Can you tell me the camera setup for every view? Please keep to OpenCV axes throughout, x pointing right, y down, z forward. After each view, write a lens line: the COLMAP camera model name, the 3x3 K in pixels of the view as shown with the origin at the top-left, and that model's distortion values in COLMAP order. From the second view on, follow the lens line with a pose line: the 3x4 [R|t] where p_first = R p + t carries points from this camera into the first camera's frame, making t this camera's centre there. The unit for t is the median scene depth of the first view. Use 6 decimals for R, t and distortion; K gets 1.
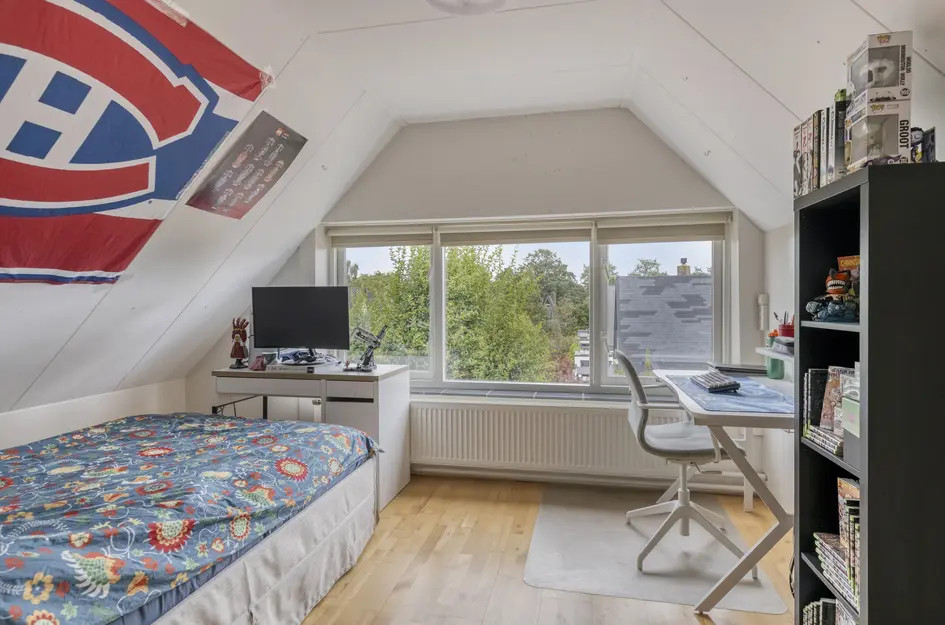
lens RADIAL K [[537.3, 0, 473.2], [0, 537.3, 309.9], [0, 0, 1]] dist [0.007623, 0.000894]
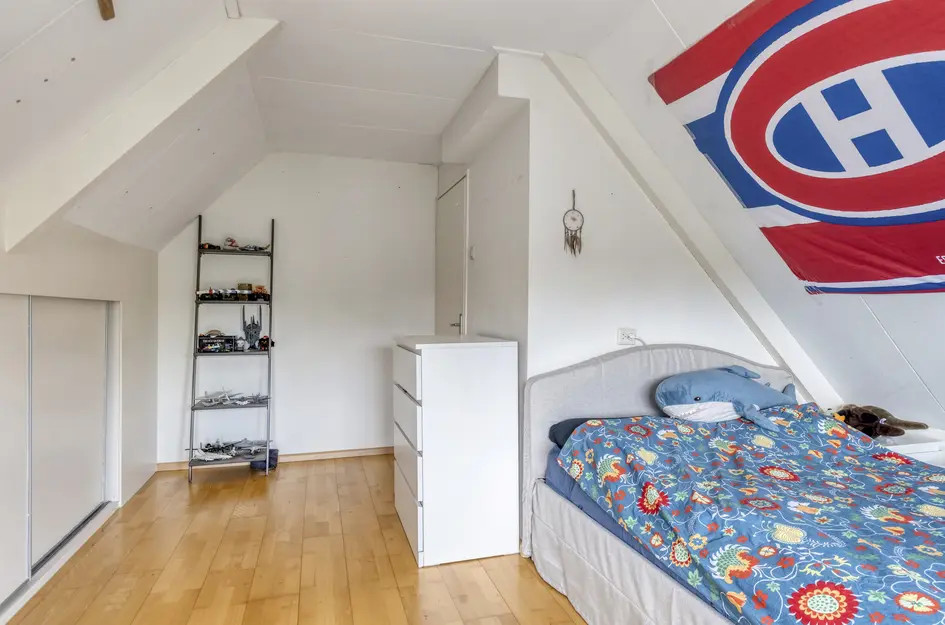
lens RADIAL K [[542.4, 0, 476.3], [0, 542.4, 311.3], [0, 0, 1]] dist [-0.001576, -0.000139]
pose [[-0.886586, 0.000701, -0.462563, 0.296322], [-0.005951, 0.999899, 0.012922, -0.023878], [0.462526, 0.014209, -0.886492, 1.553189]]
